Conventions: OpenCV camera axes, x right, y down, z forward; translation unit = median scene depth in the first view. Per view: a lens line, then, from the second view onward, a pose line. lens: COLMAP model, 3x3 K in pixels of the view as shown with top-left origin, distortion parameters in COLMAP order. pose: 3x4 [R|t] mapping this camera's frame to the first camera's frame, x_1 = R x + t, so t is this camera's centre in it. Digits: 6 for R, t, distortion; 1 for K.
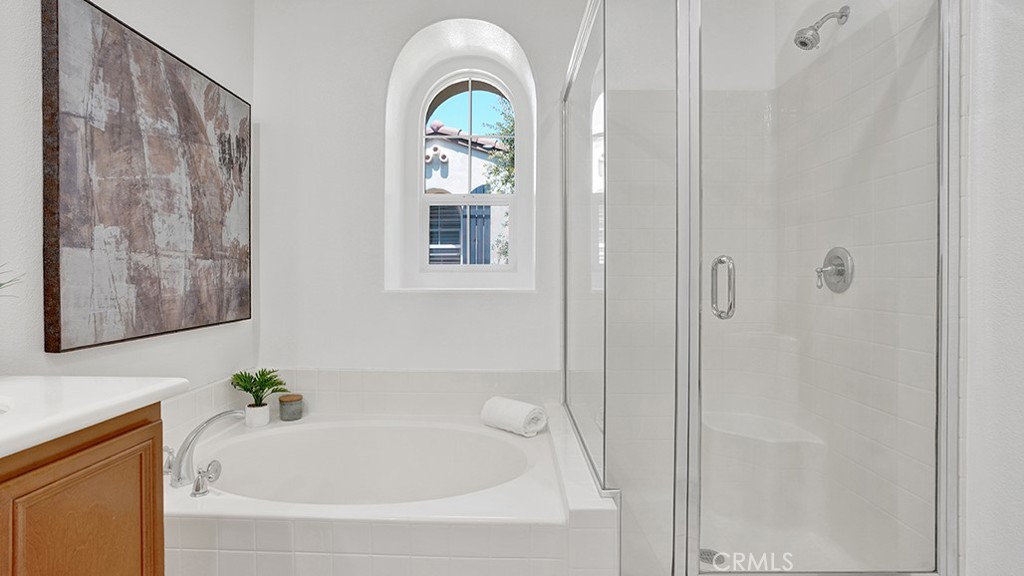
lens RADIAL K [[489.9, 0, 511.7], [0, 489.9, 284.9], [0, 0, 1]] dist [-0.075553, 0.030772]
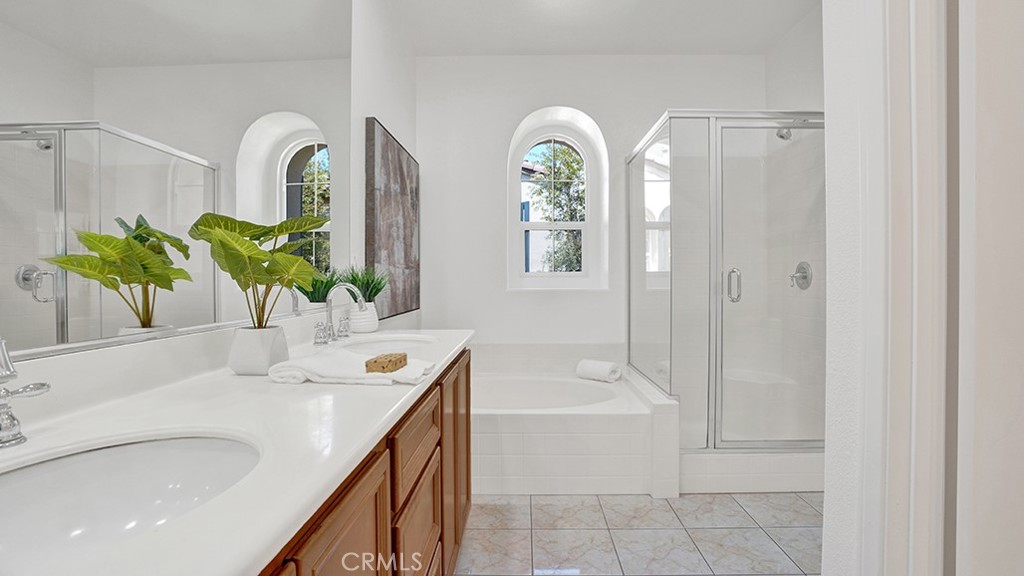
lens RADIAL K [[504.3, 0, 512.0], [0, 504.3, 288.0], [0, 0, 1]] dist [-0.074562, 0.000046]
pose [[0.999994, -0.001001, 0.003218, -0.311520], [0.001021, 0.999981, -0.006076, 0.019600], [-0.003212, 0.006079, 0.999976, -0.665520]]
